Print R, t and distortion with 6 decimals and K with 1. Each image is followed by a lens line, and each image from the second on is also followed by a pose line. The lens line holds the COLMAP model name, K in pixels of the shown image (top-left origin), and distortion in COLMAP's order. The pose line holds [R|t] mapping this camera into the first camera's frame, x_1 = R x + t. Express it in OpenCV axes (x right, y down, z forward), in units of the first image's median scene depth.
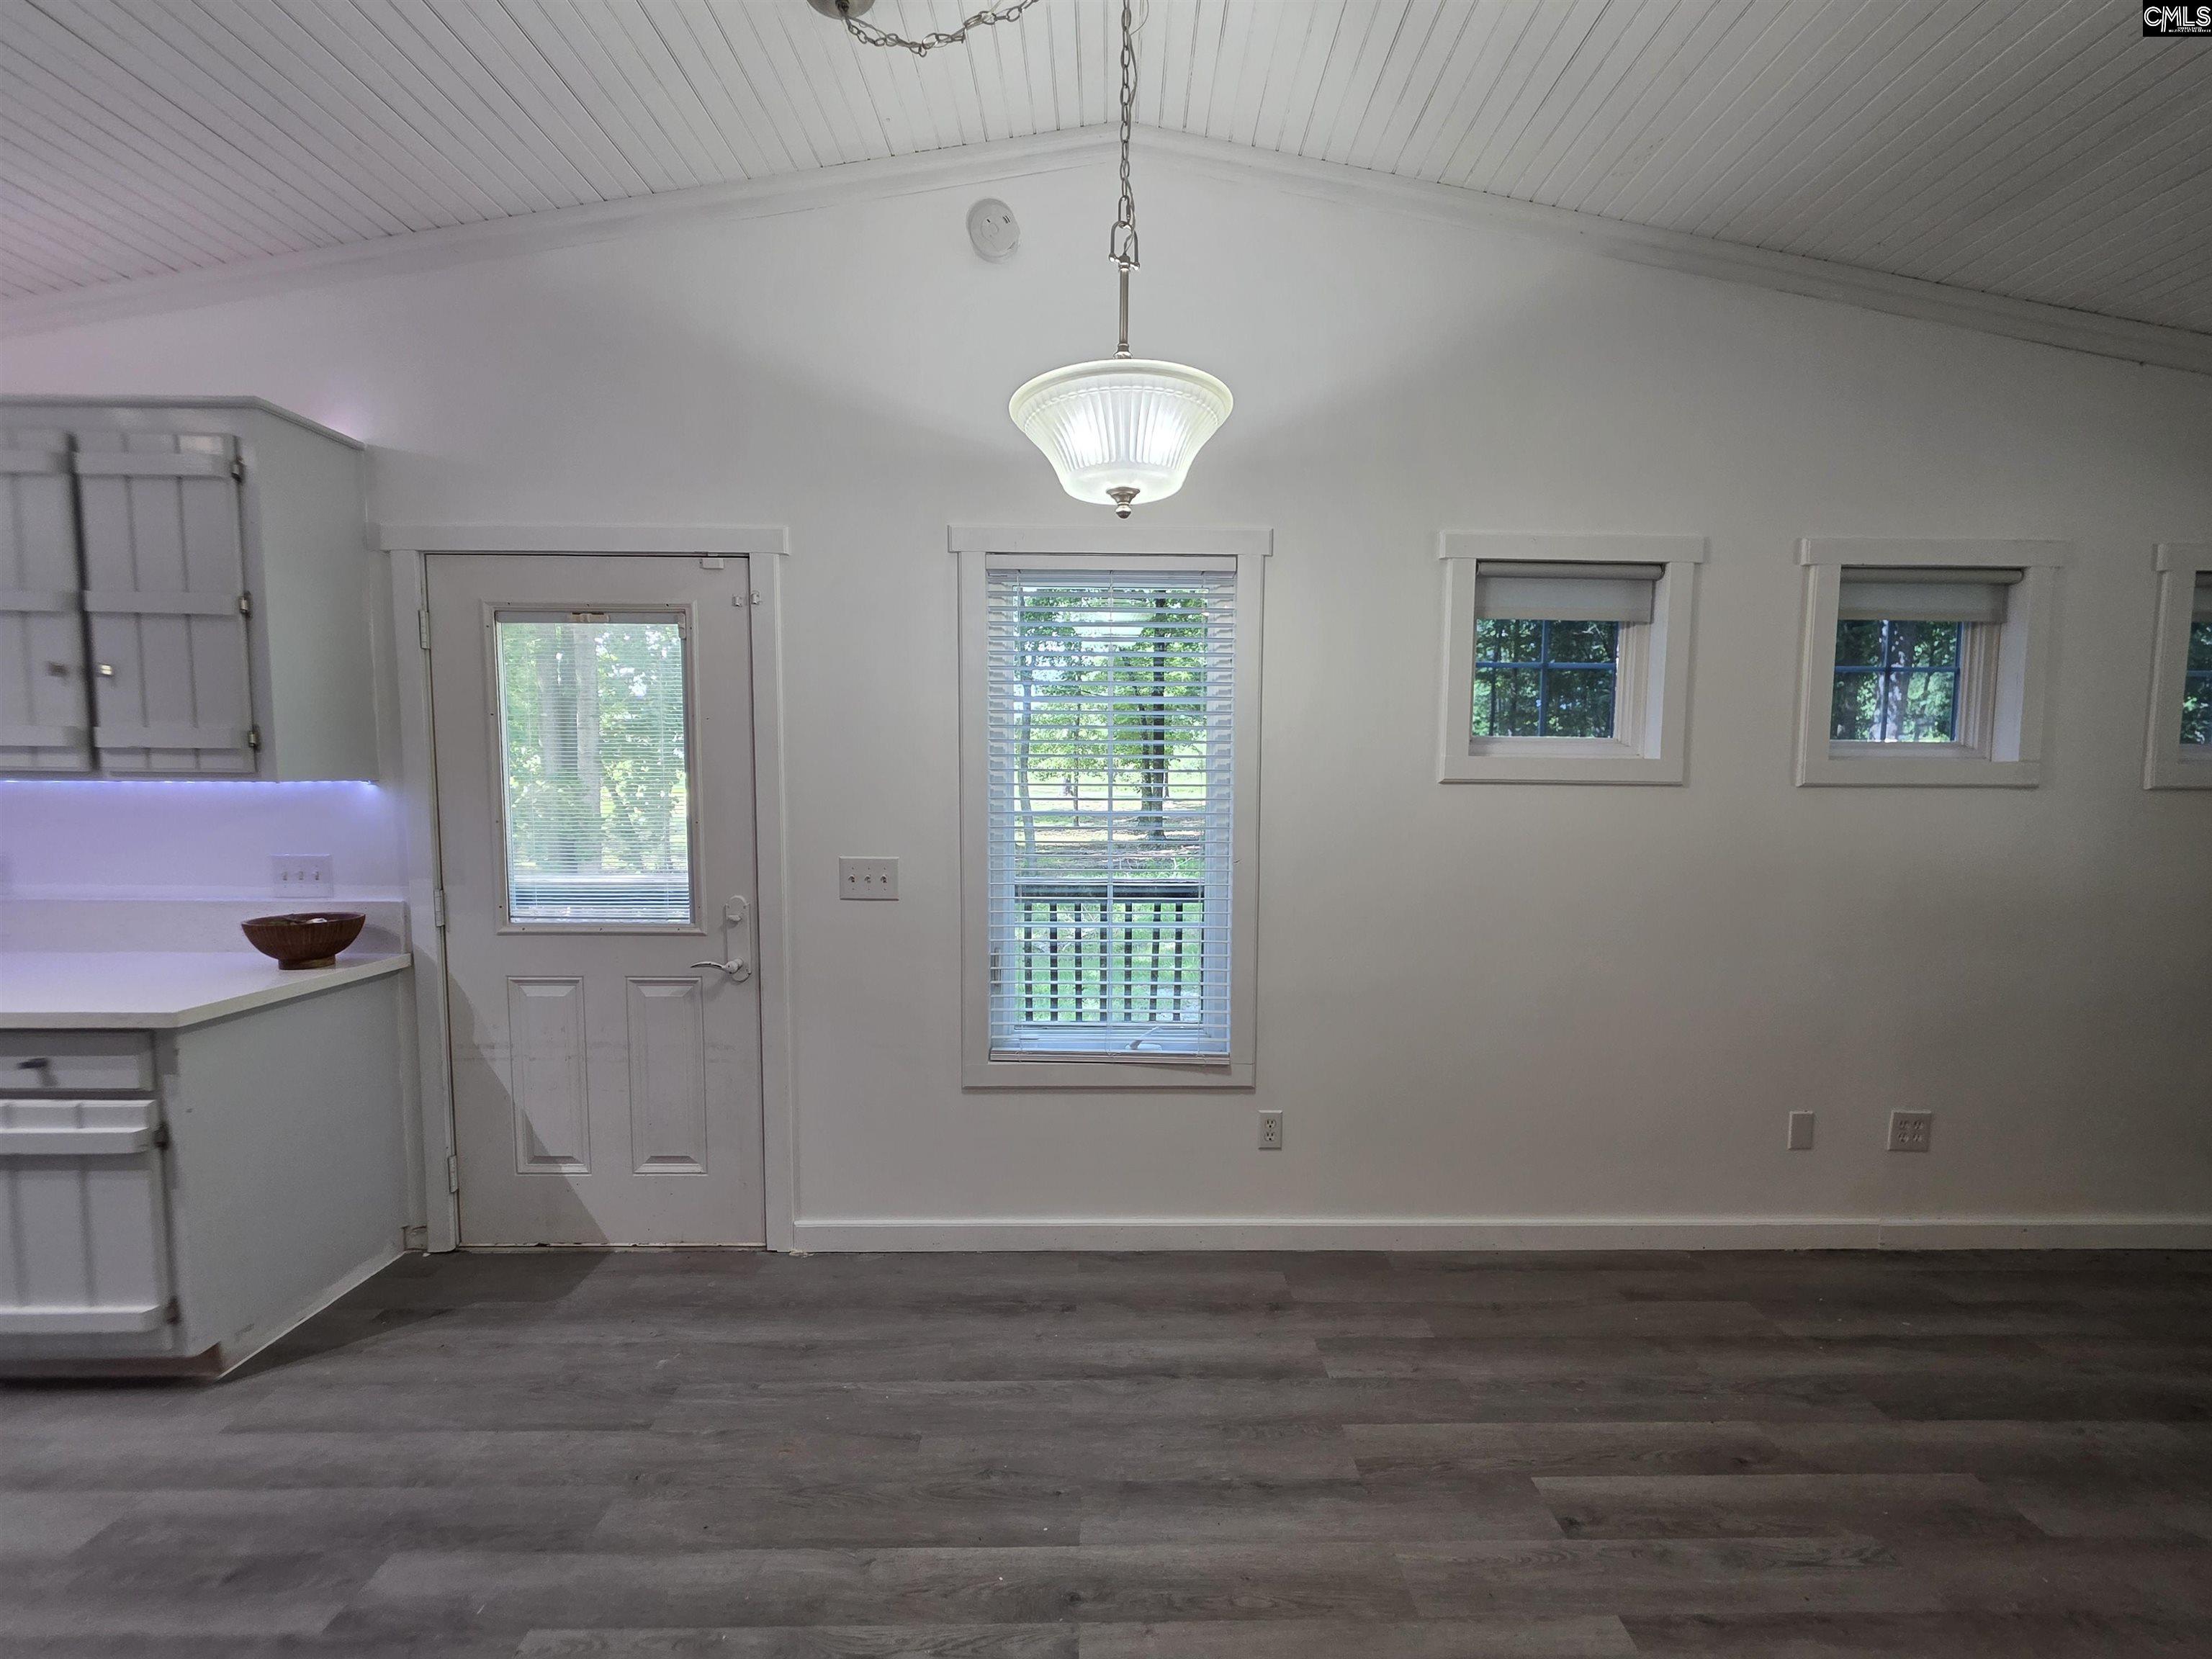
lens RADIAL K [[895.5, 0, 1122.7], [0, 895.5, 832.5], [0, 0, 1]] dist [-0.000277, -0.000228]
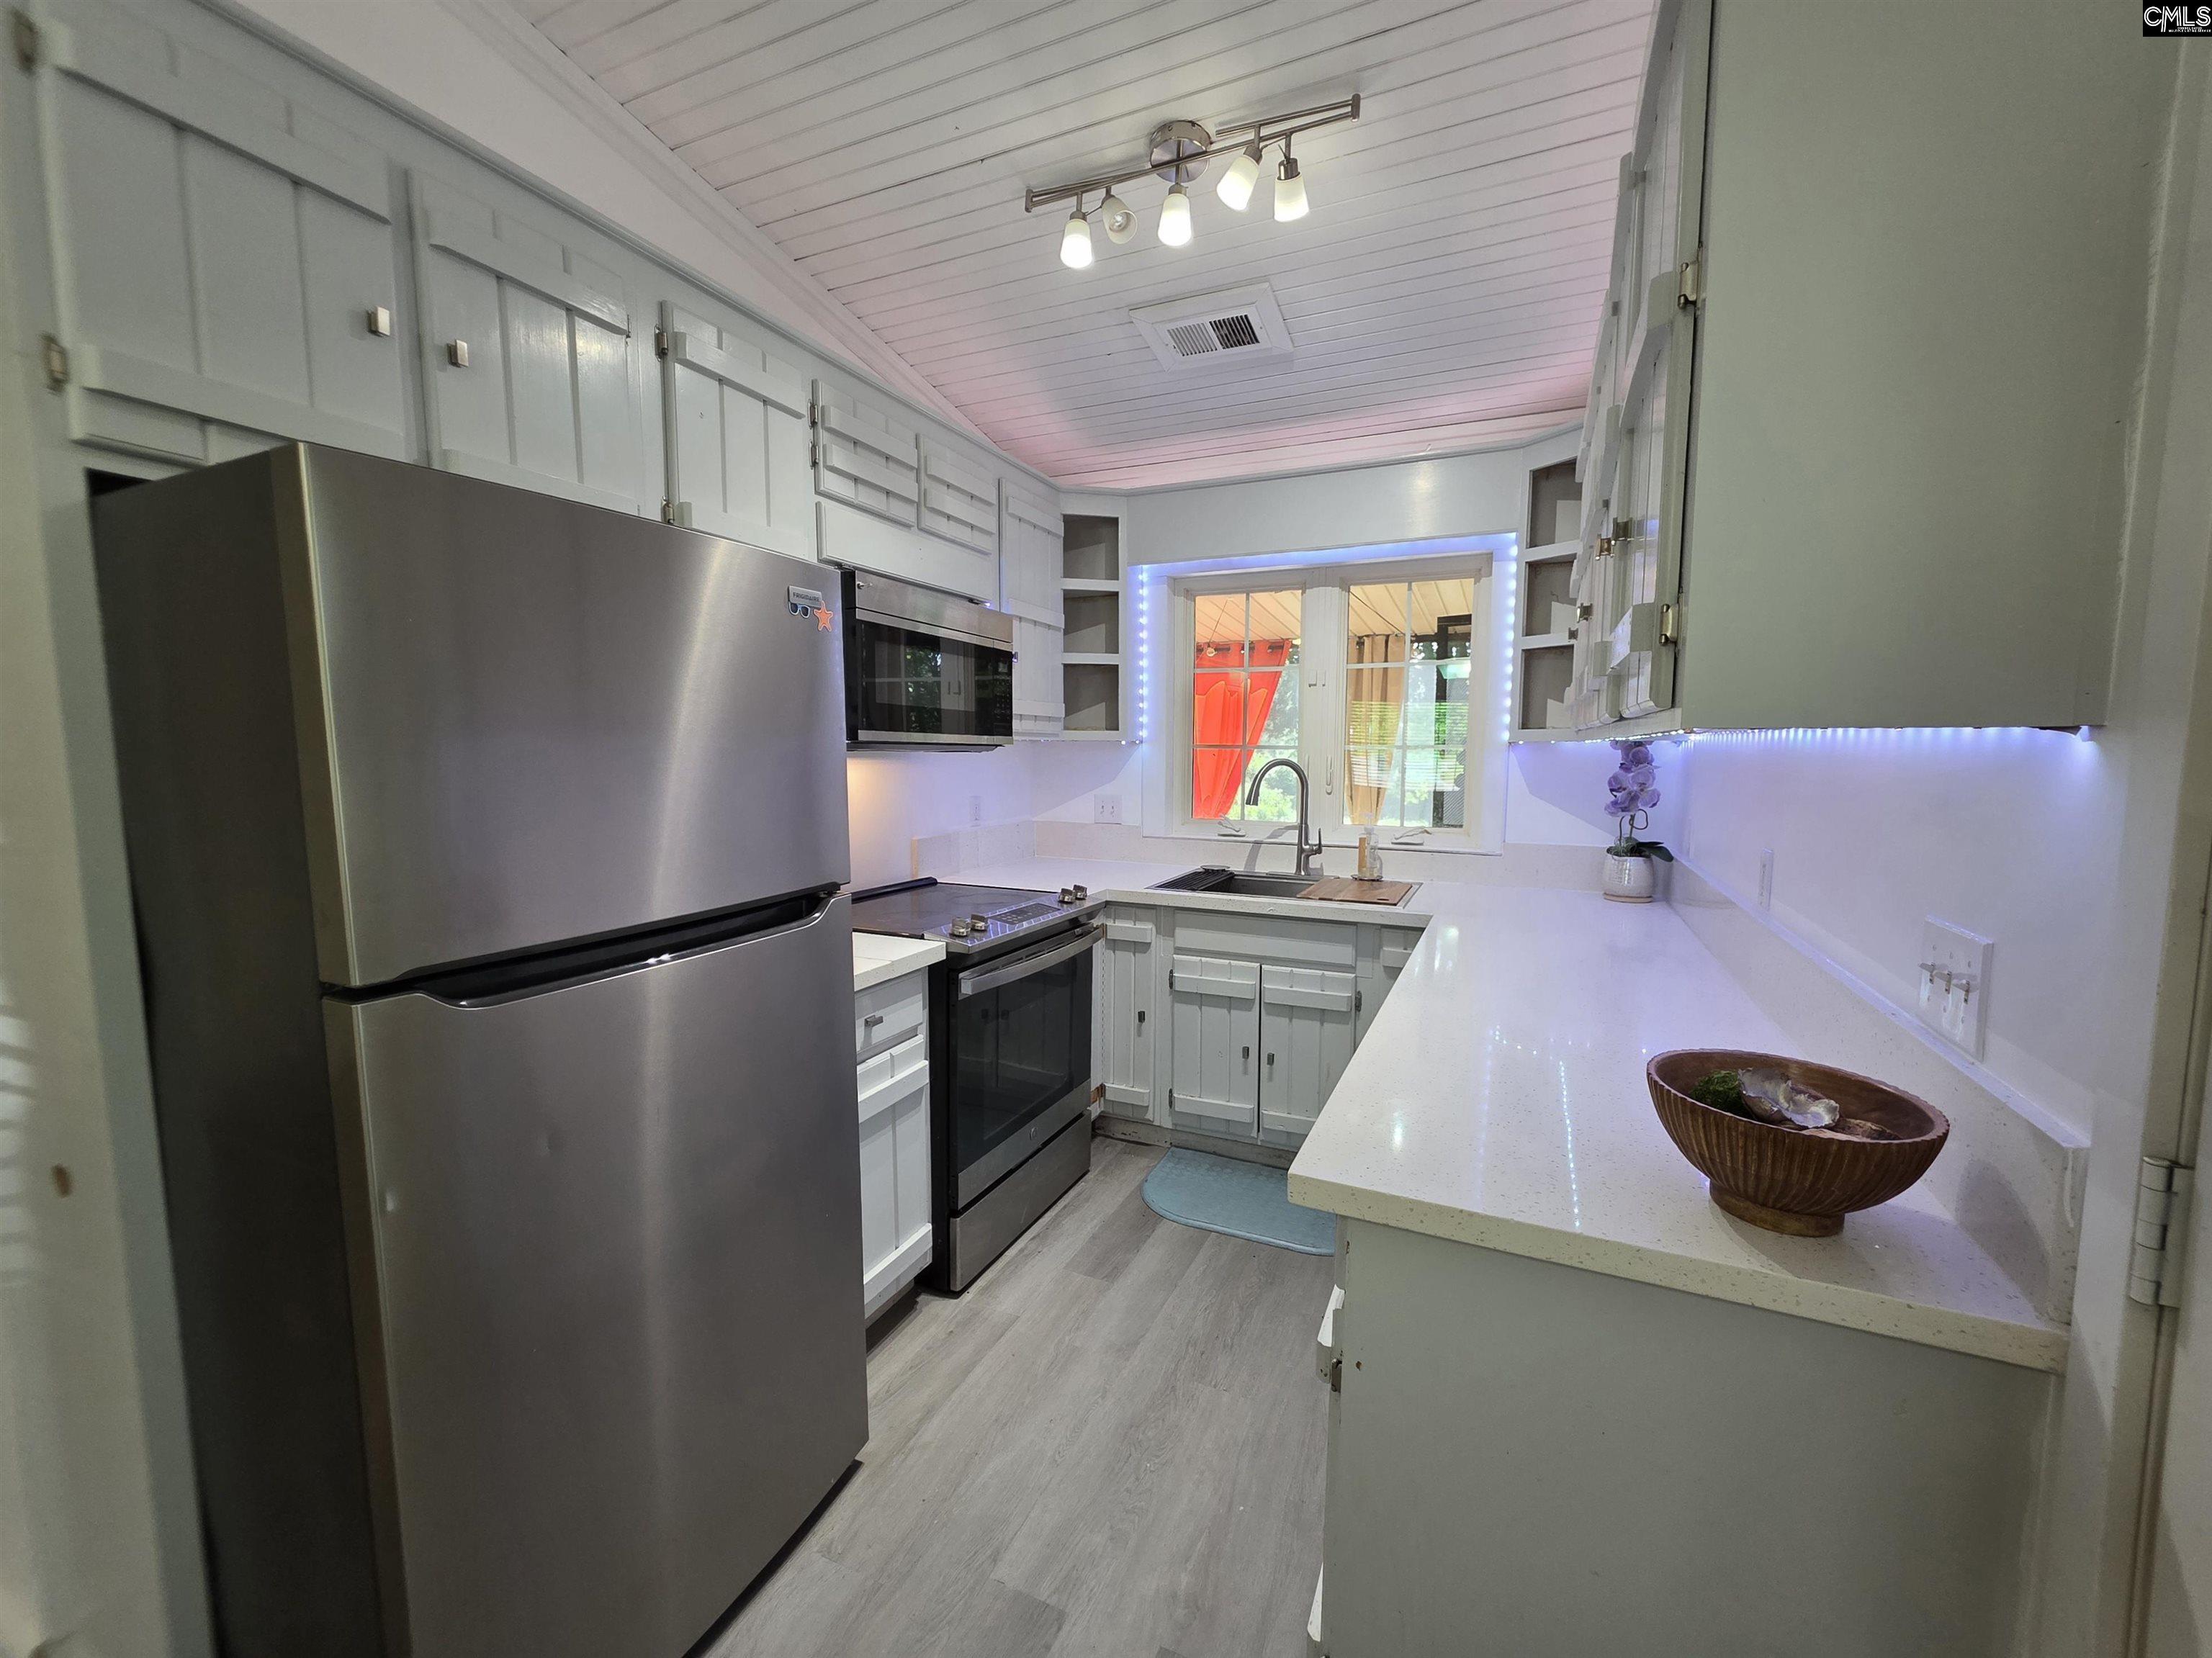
lens RADIAL K [[895.5, 0, 1122.7], [0, 895.5, 832.0], [0, 0, 1]] dist [-0.000277, -0.000228]
pose [[-0.430359, 0.073955, -0.899623, -0.480234], [-0.069949, 0.990909, 0.114921, -0.036457], [0.899944, 0.112385, -0.421273, 0.937232]]
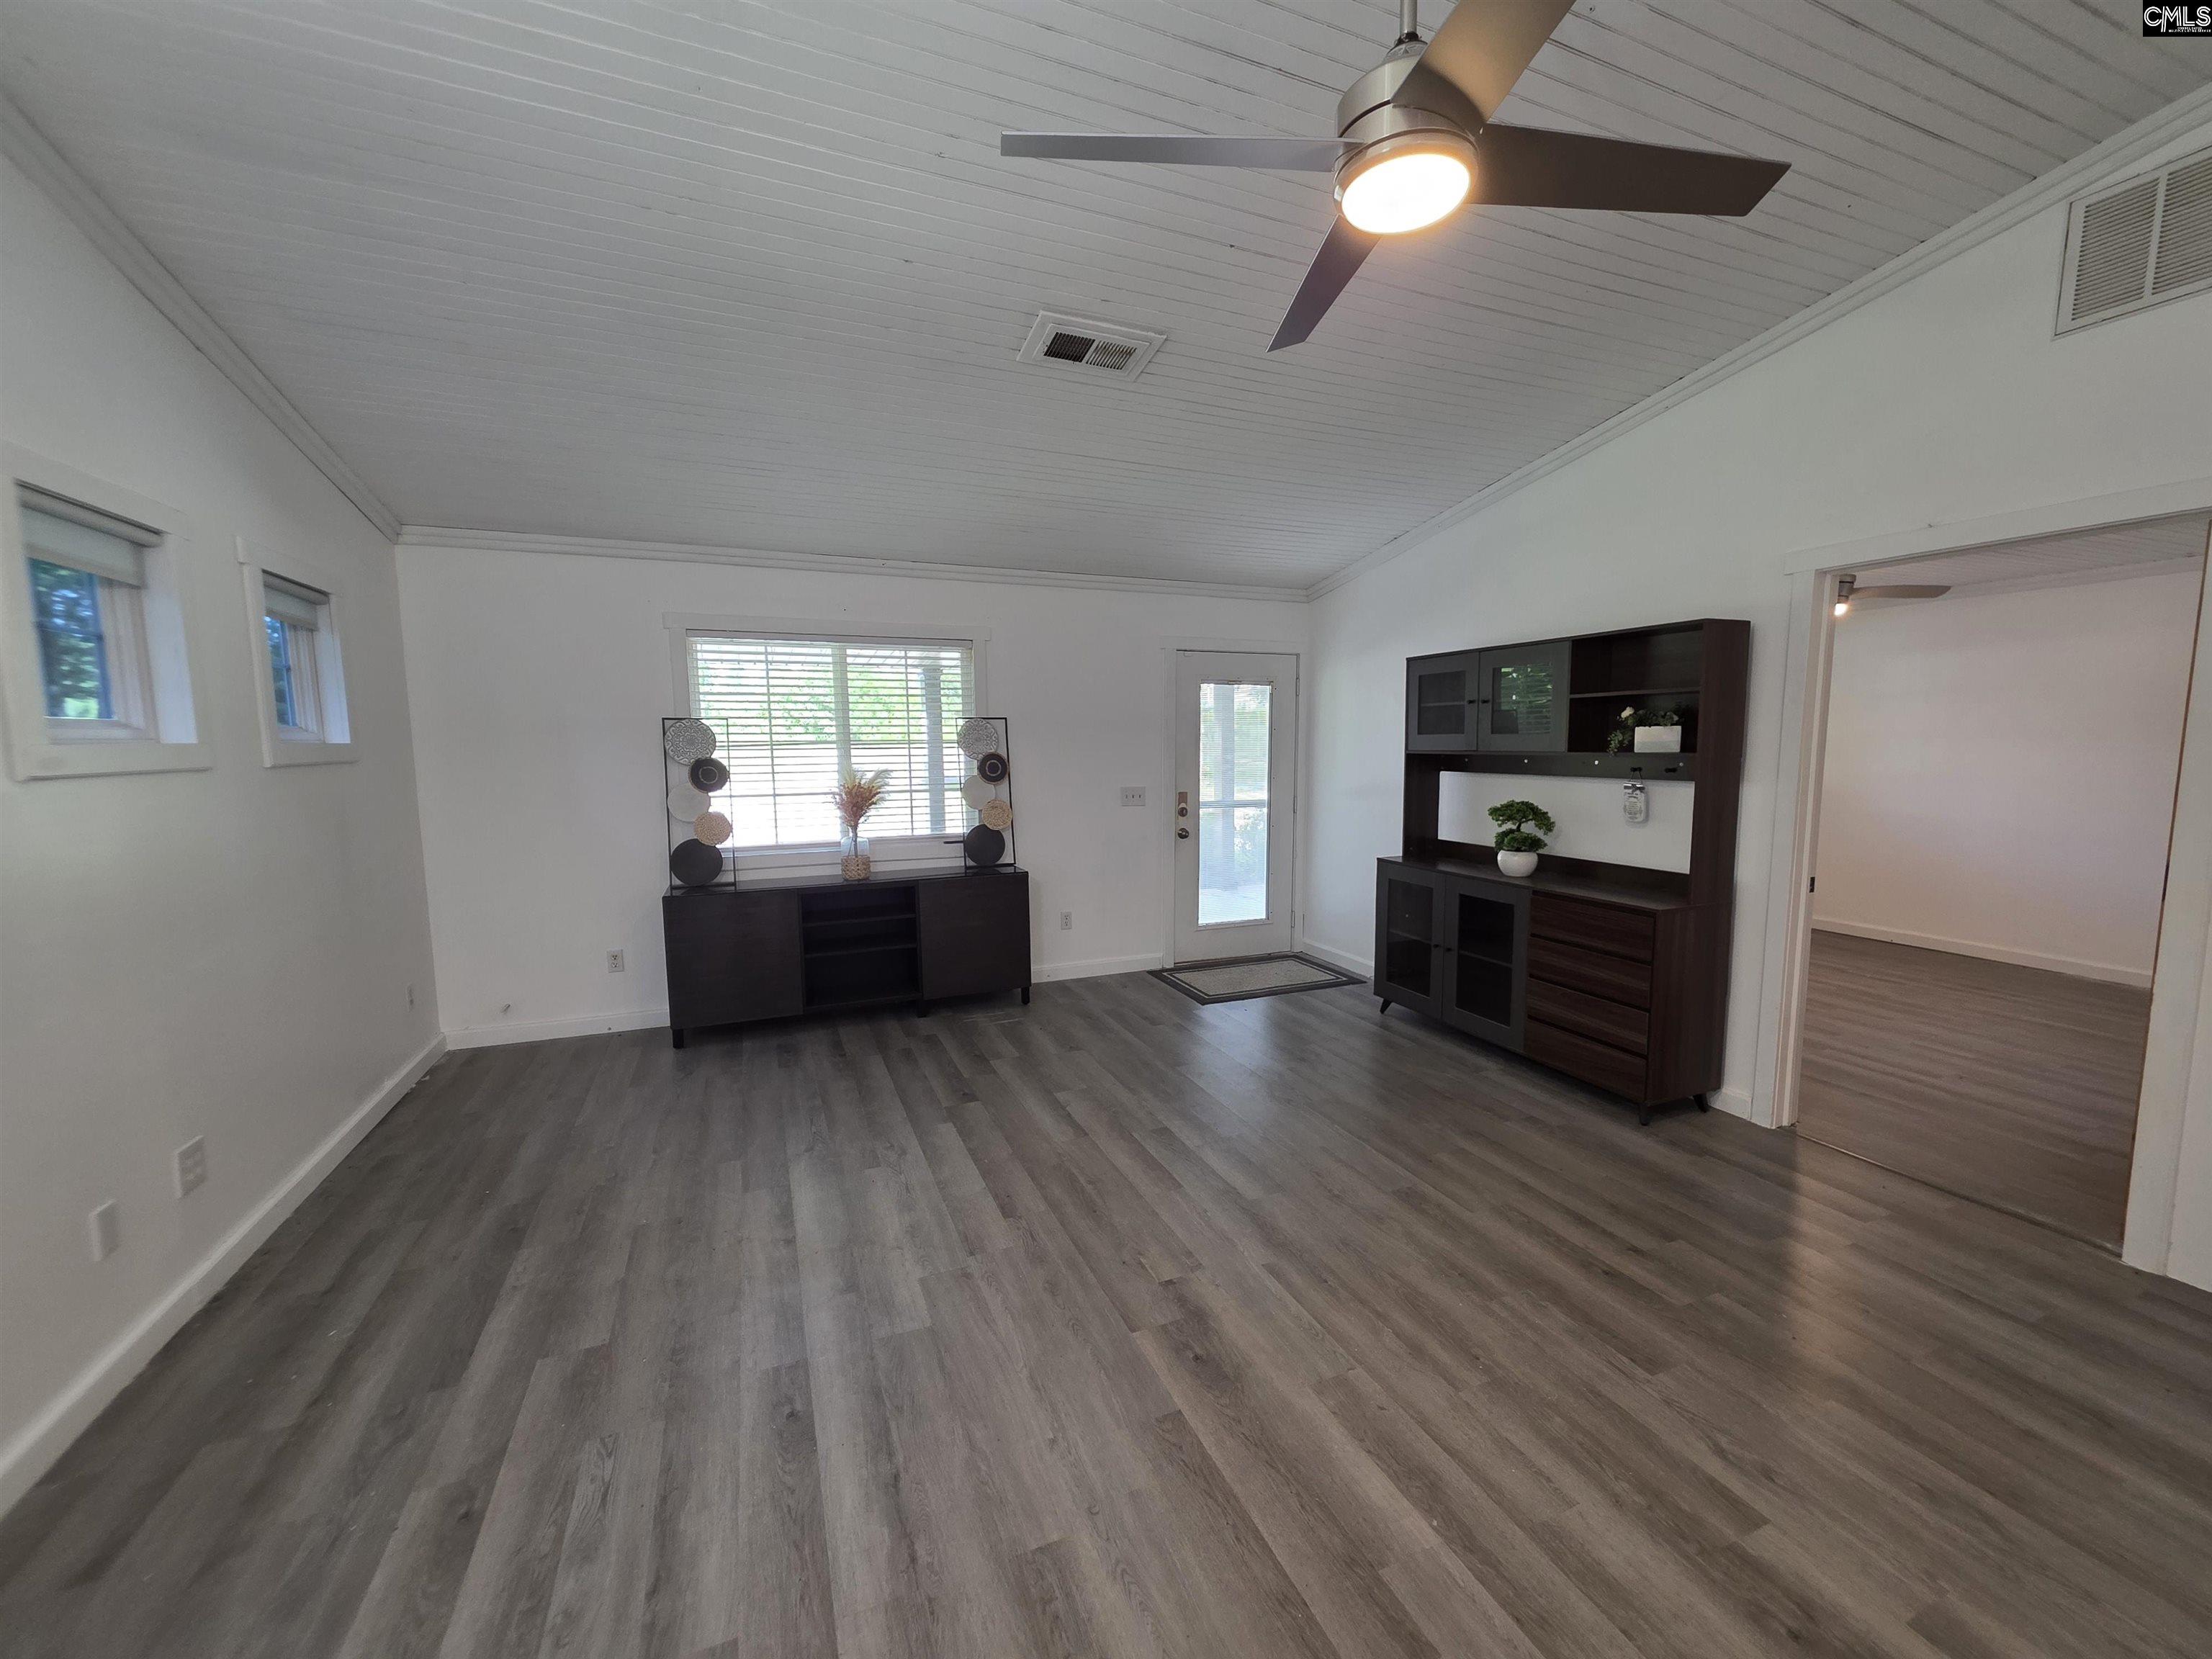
lens RADIAL K [[882.6, 0, 1118.5], [0, 882.6, 835.7], [0, 0, 1]] dist [0.000794, 0.000083]
pose [[-0.369663, -0.106196, 0.923077, -0.262938], [0.063221, 0.988270, 0.139014, -0.059280], [-0.927013, 0.109747, -0.358613, 0.512806]]
